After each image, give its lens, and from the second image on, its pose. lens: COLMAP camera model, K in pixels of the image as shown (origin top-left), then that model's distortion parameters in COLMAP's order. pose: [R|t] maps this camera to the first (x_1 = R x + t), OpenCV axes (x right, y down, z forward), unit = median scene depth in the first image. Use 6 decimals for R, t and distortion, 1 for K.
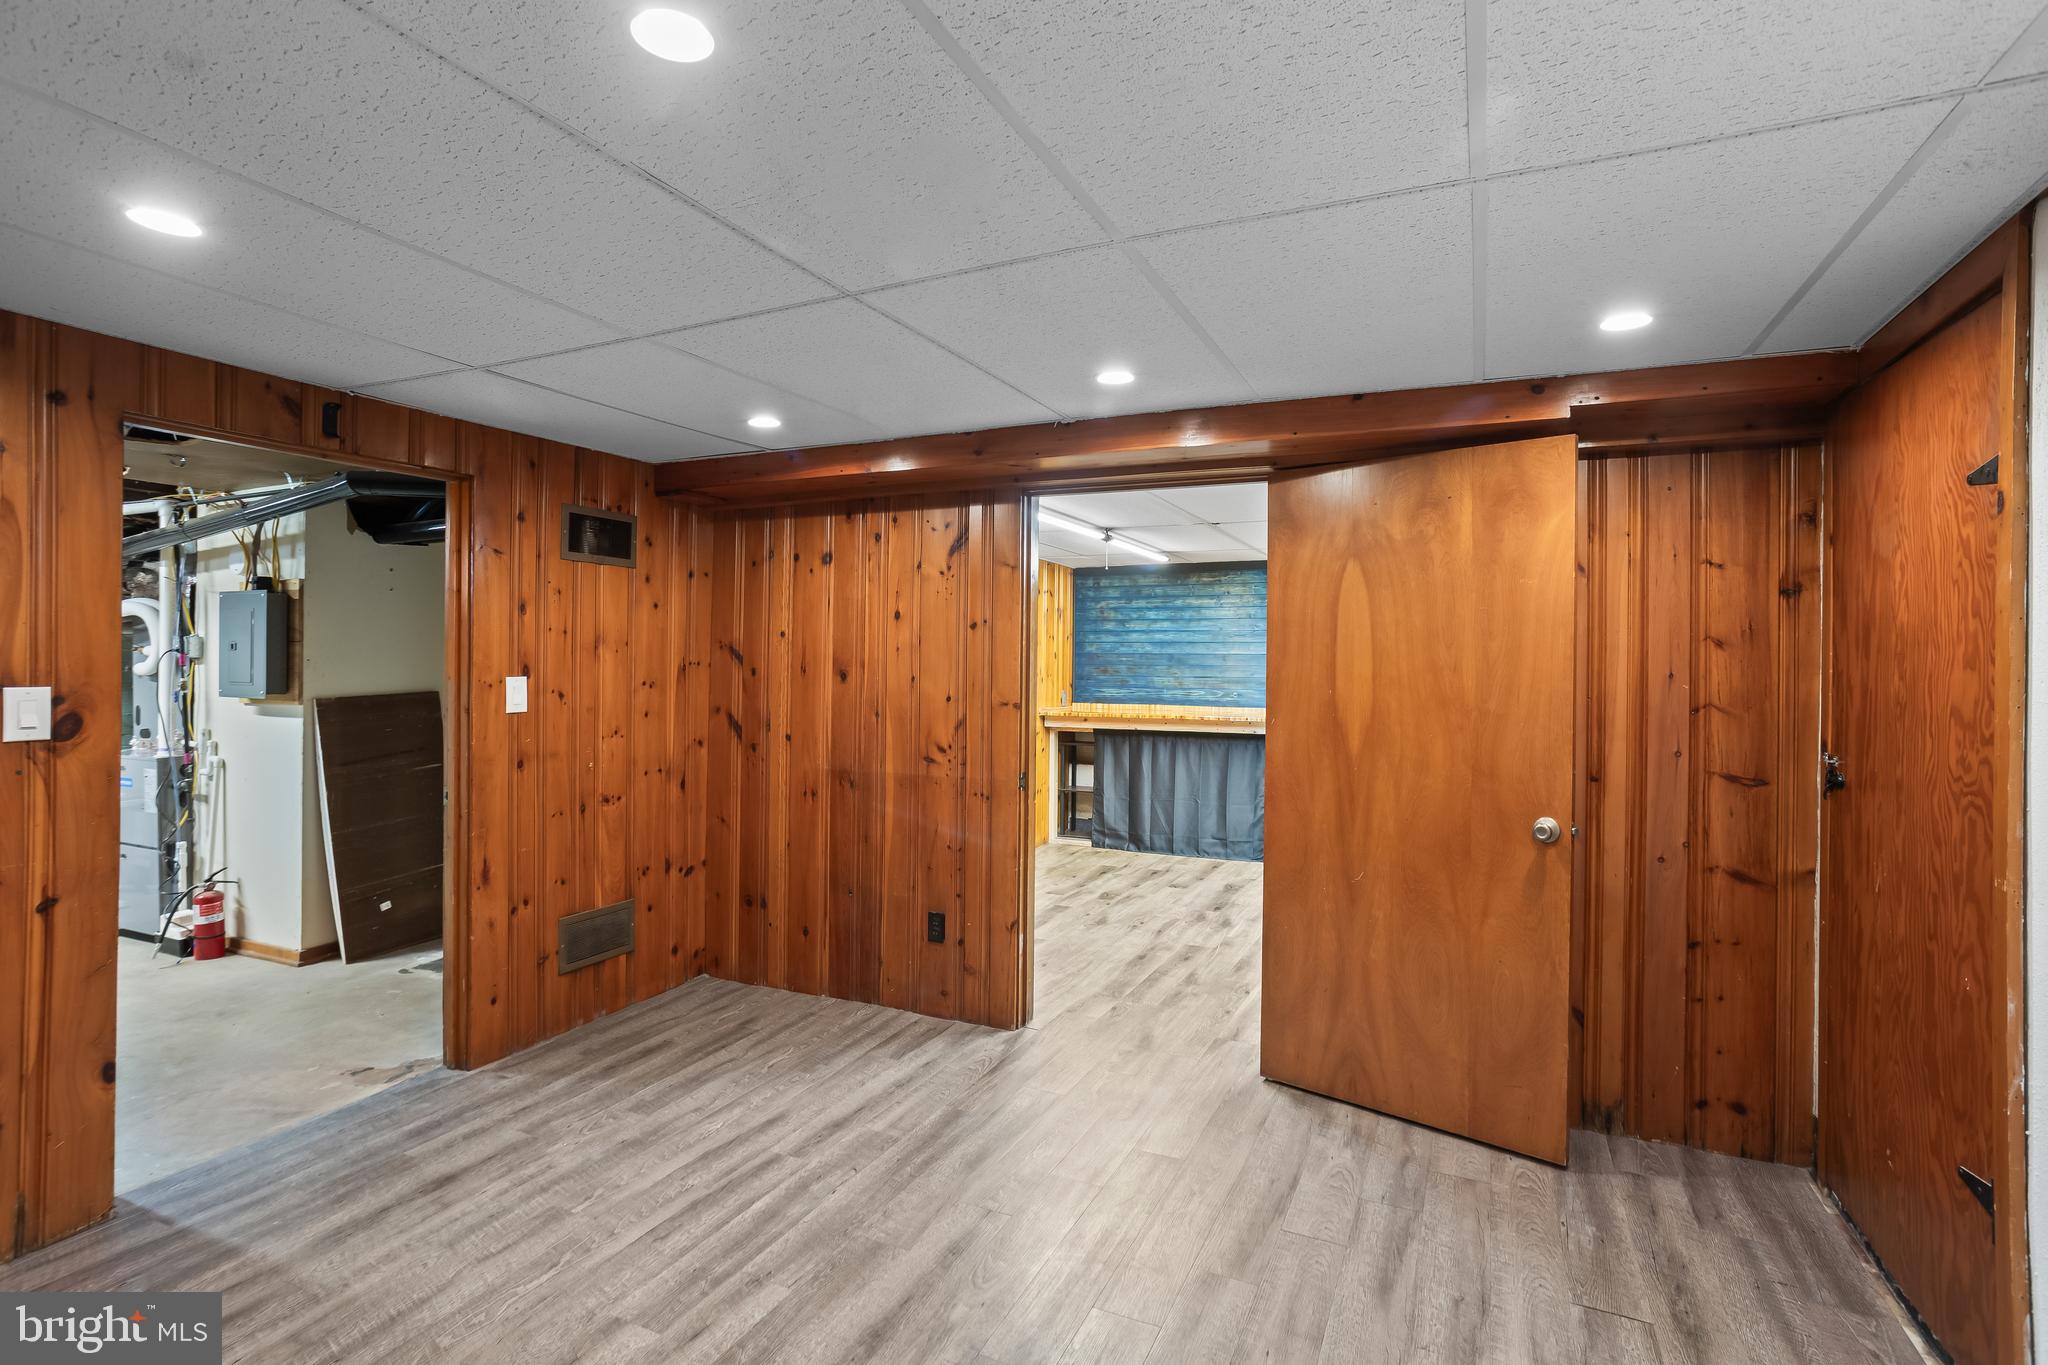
lens RADIAL K [[1003.0, 0, 1067.0], [0, 1003.0, 659.3], [0, 0, 1]] dist [-0.033714, 0.011020]
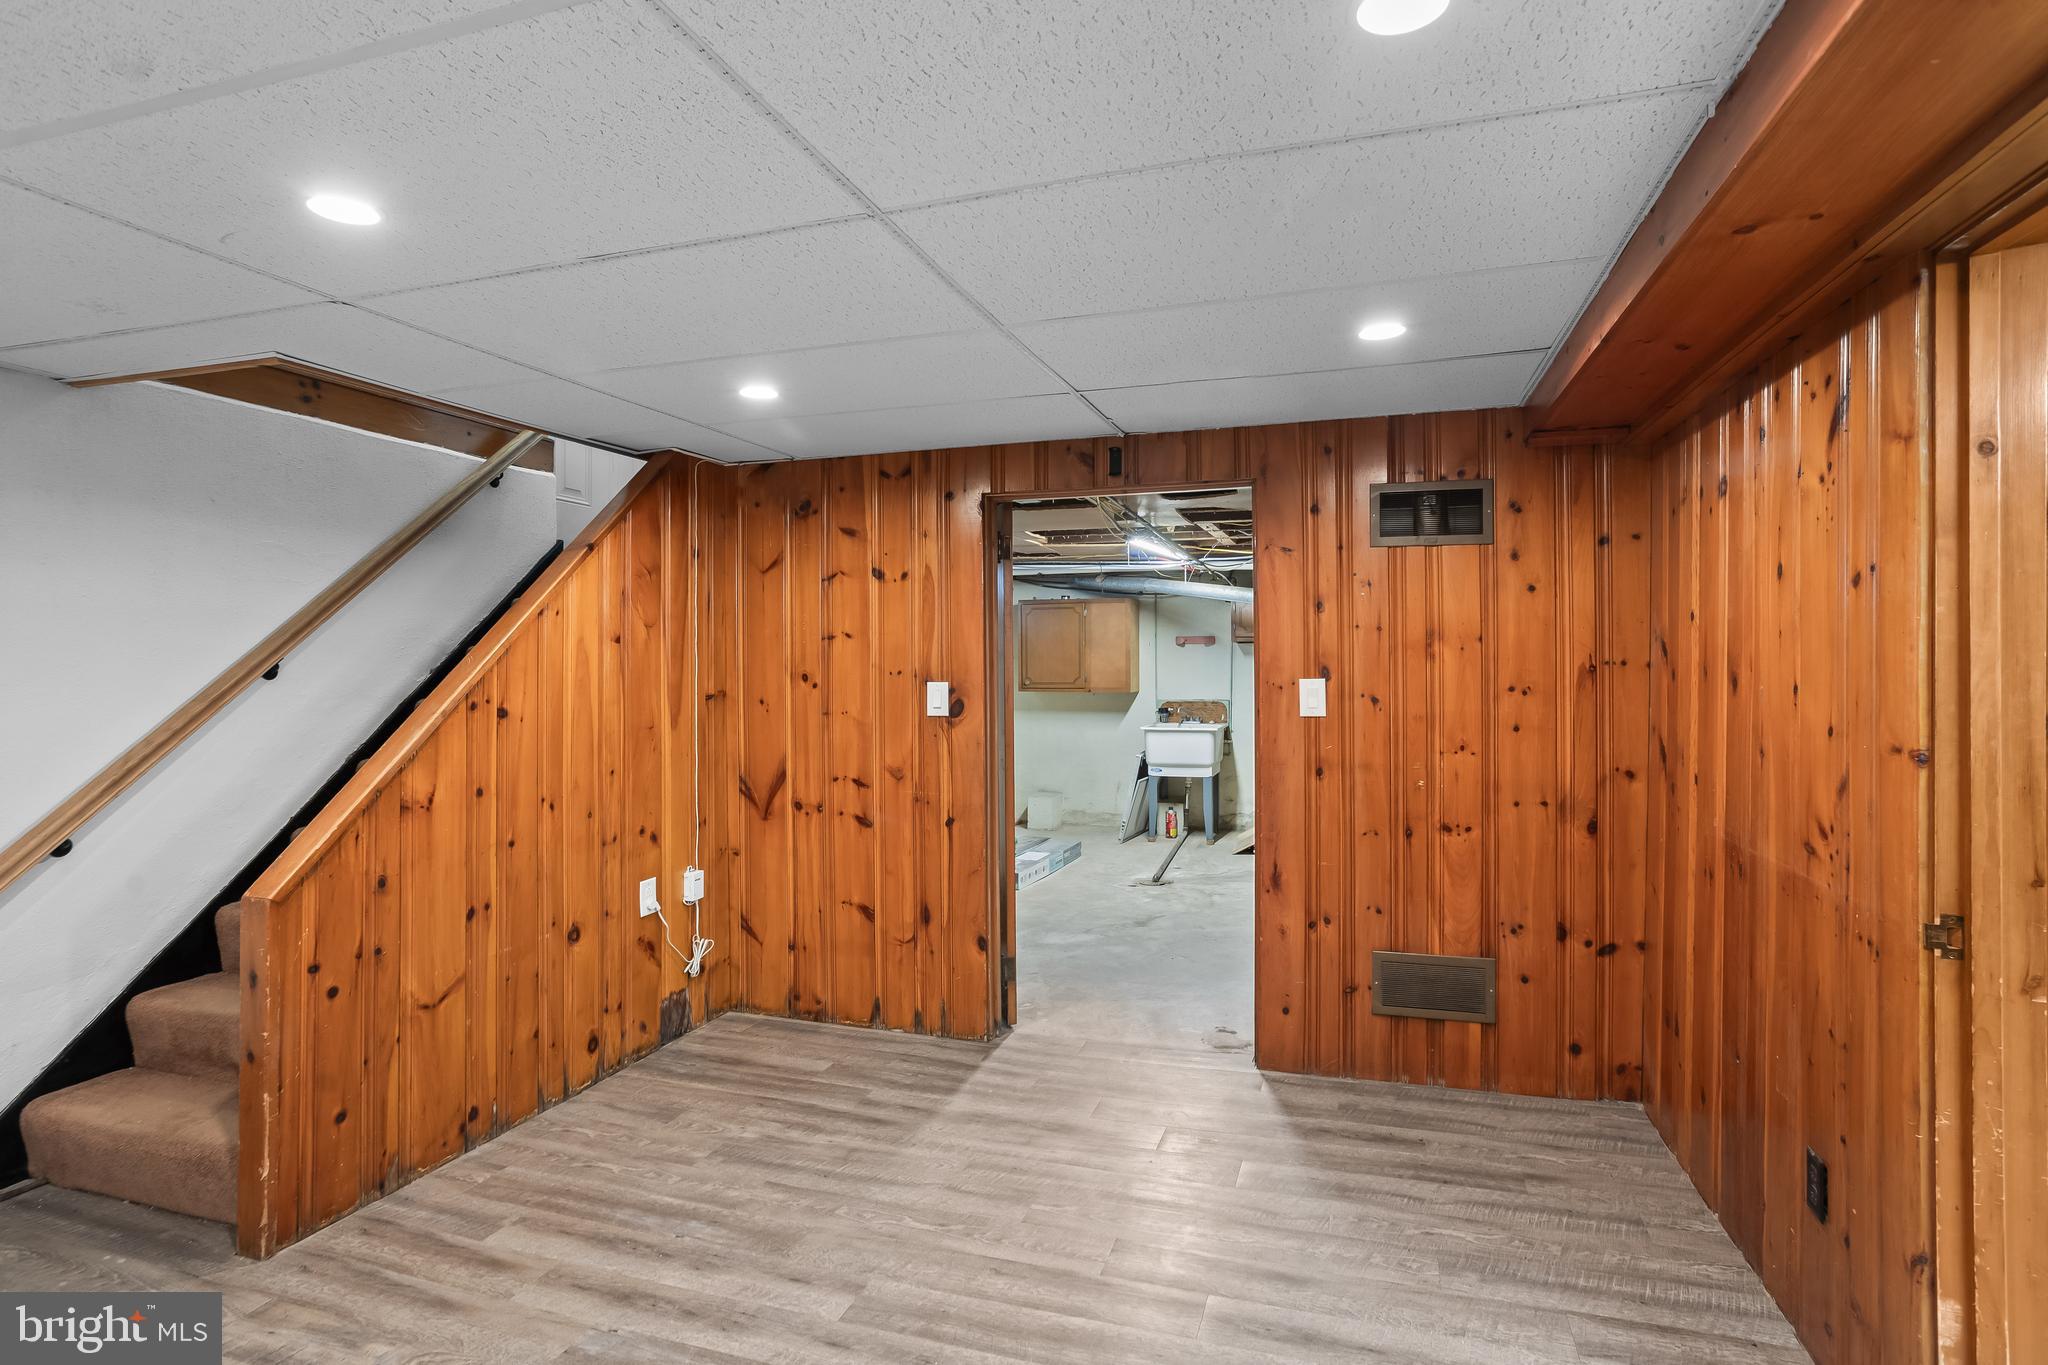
lens RADIAL K [[1003.0, 0, 1048.5], [0, 1003.0, 662.8], [0, 0, 1]] dist [-0.033714, 0.011020]
pose [[0.098713, -0.007732, -0.995086, 0.358458], [0.007856, 0.999945, -0.006990, 0.006817], [0.995085, -0.007128, 0.098768, 0.633361]]
